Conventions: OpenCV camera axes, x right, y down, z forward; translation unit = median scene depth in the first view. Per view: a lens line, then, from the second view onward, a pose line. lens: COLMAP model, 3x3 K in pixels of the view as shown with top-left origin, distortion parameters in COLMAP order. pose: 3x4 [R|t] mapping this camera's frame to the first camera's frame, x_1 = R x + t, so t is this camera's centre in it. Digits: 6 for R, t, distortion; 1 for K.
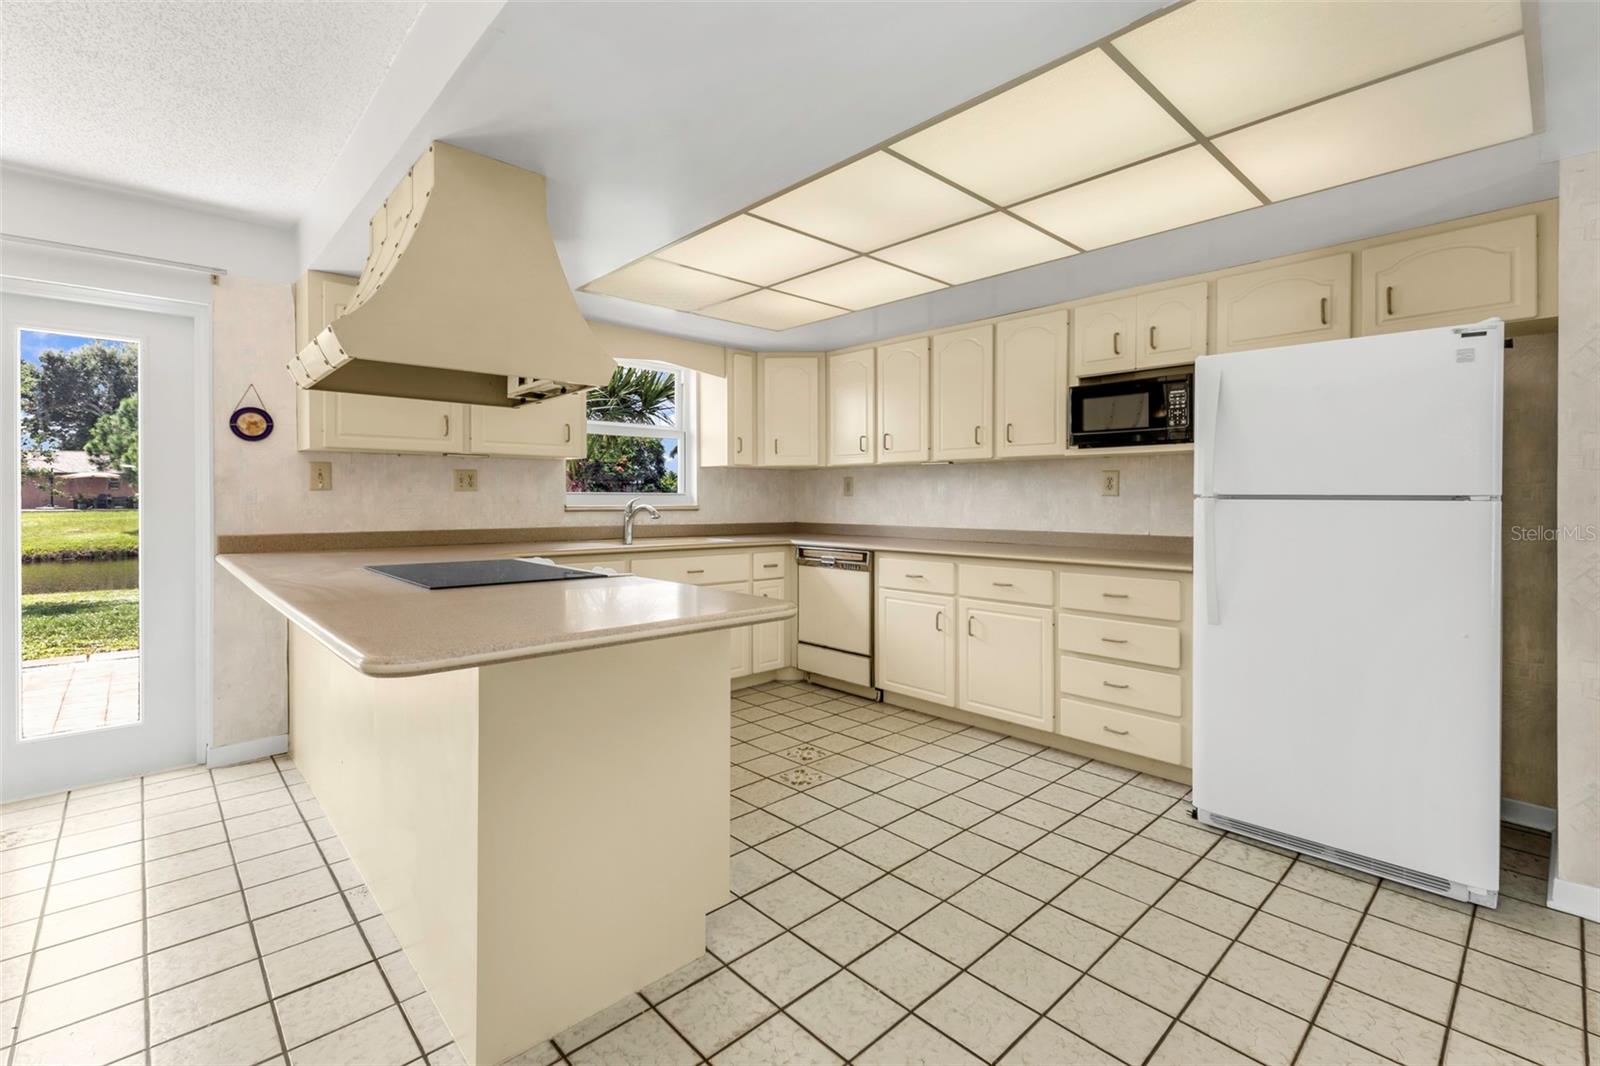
lens RADIAL K [[712.6, 0, 799.4], [0, 712.6, 503.5], [0, 0, 1]] dist [0.011407, 0.000249]
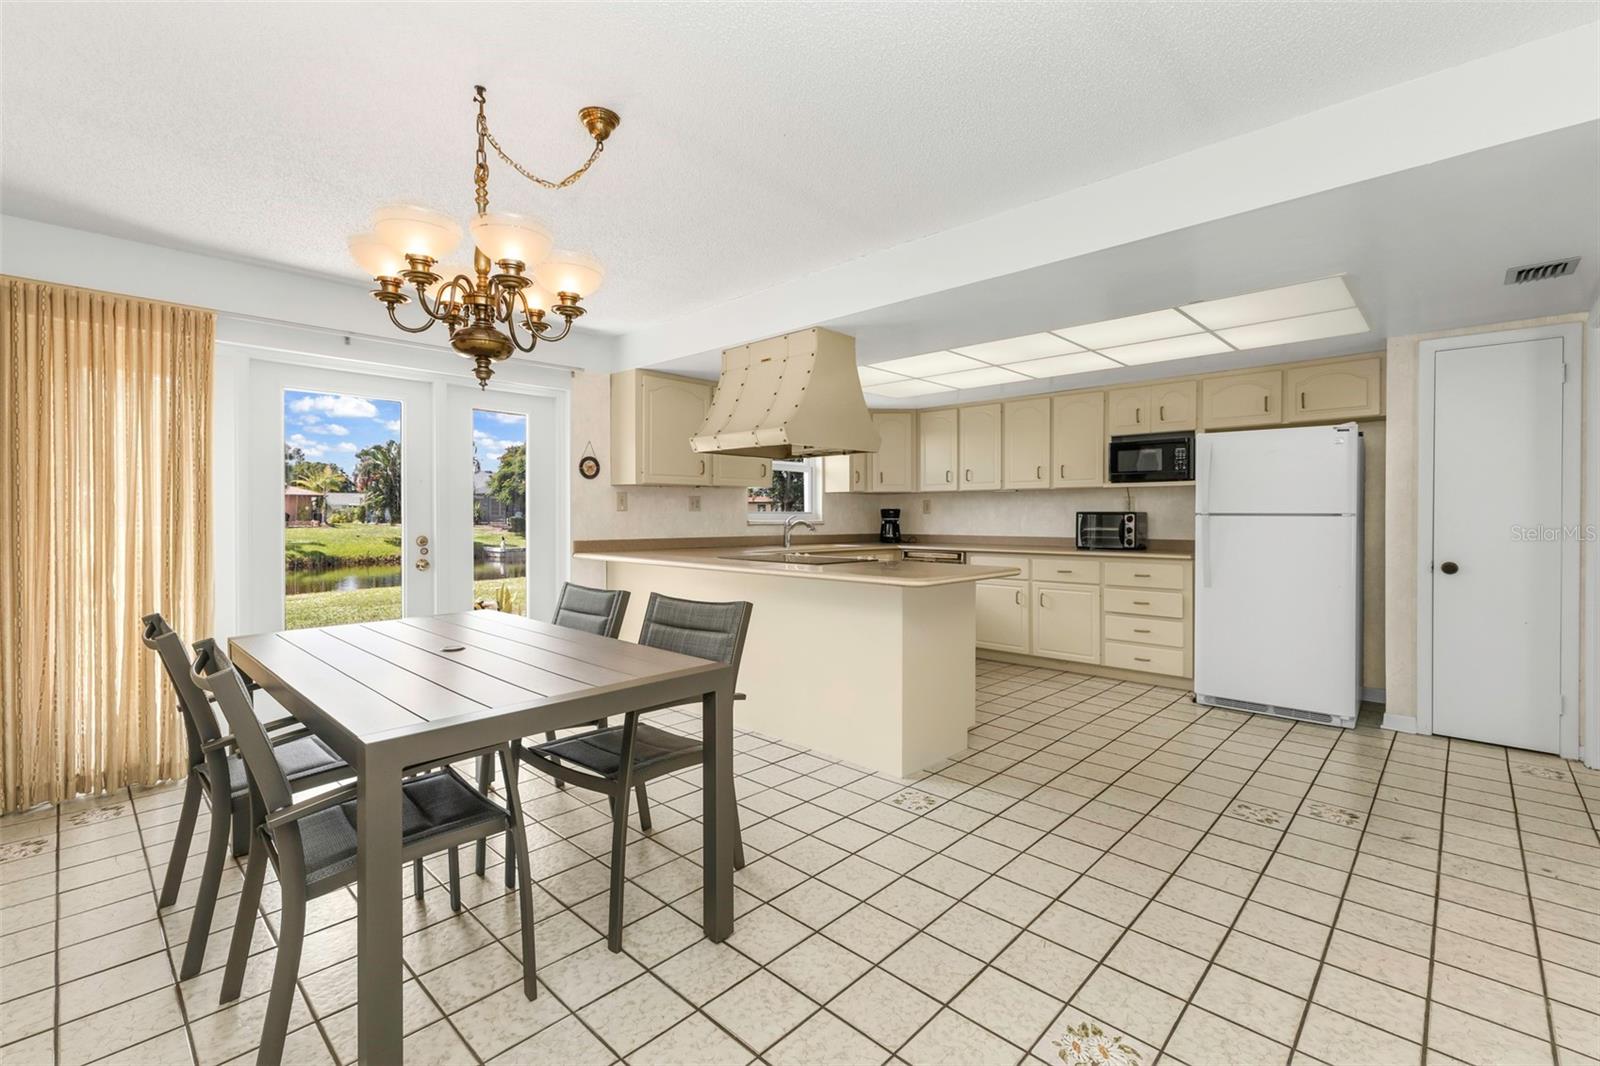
lens RADIAL K [[700.8, 0, 798.7], [0, 700.8, 526.7], [0, 0, 1]] dist [0.000709, 0.000038]
pose [[0.998151, -0.004465, 0.060613, -0.396651], [0.004112, 0.999974, 0.005963, 0.007139], [-0.060638, -0.005702, 0.998144, -0.491597]]
